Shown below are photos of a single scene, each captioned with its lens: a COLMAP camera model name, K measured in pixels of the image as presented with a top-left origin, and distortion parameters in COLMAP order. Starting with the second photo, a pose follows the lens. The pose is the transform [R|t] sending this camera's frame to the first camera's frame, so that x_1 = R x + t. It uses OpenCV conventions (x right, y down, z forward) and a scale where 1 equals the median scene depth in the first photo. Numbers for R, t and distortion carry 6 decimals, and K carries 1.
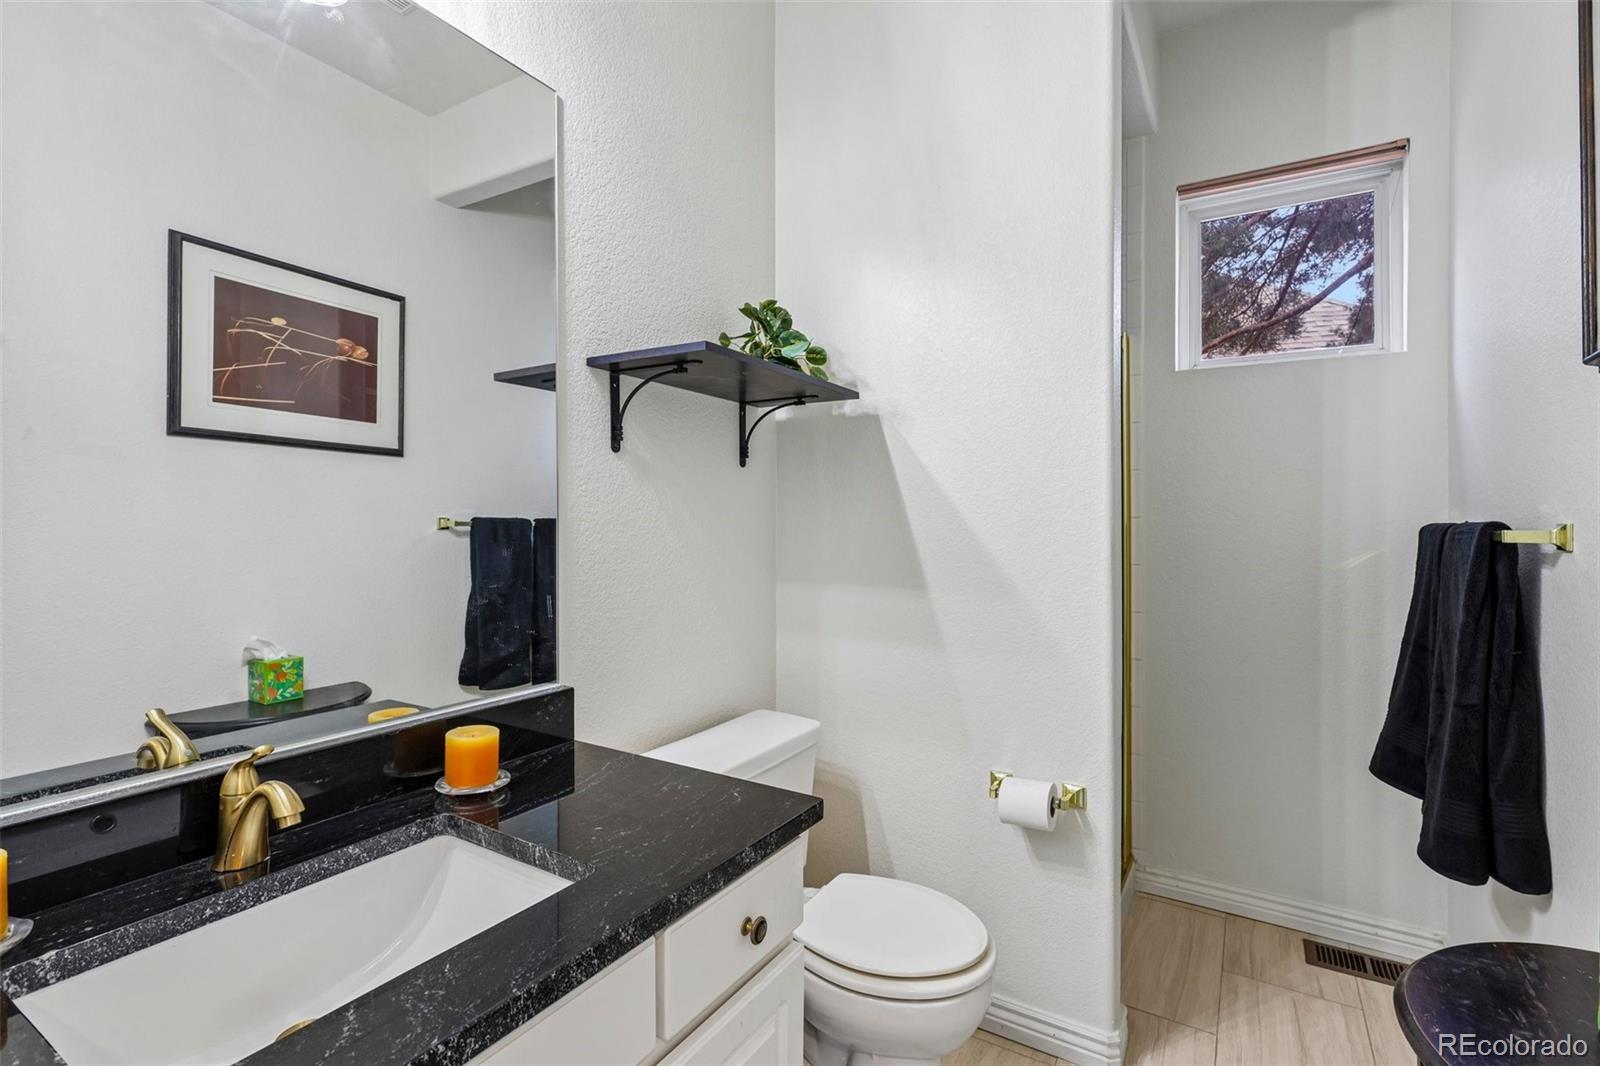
lens RADIAL K [[735.2, 0, 801.7], [0, 735.2, 523.9], [0, 0, 1]] dist [0.002267, 0.000622]
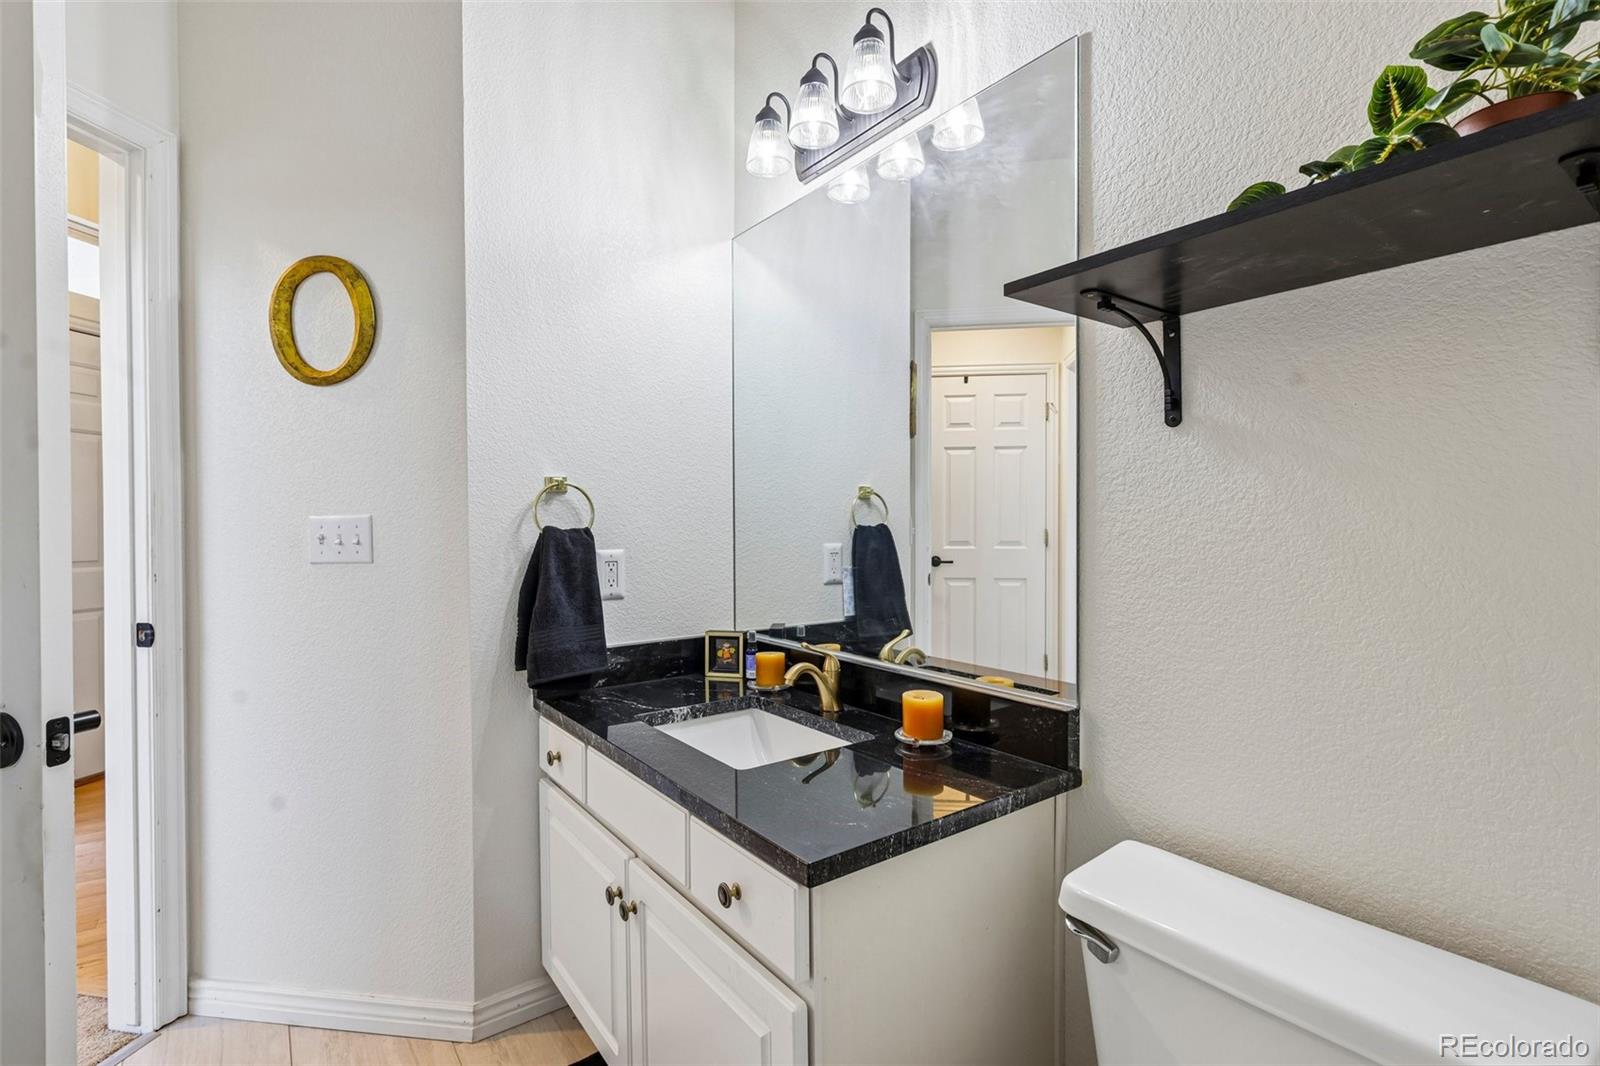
lens RADIAL K [[735.2, 0, 801.6], [0, 735.2, 537.4], [0, 0, 1]] dist [0.002267, 0.000622]
pose [[-0.380837, 0.014269, -0.924532, 0.592166], [0.004985, 0.999898, 0.013378, 0.000392], [0.924629, 0.000486, -0.380870, 0.991626]]
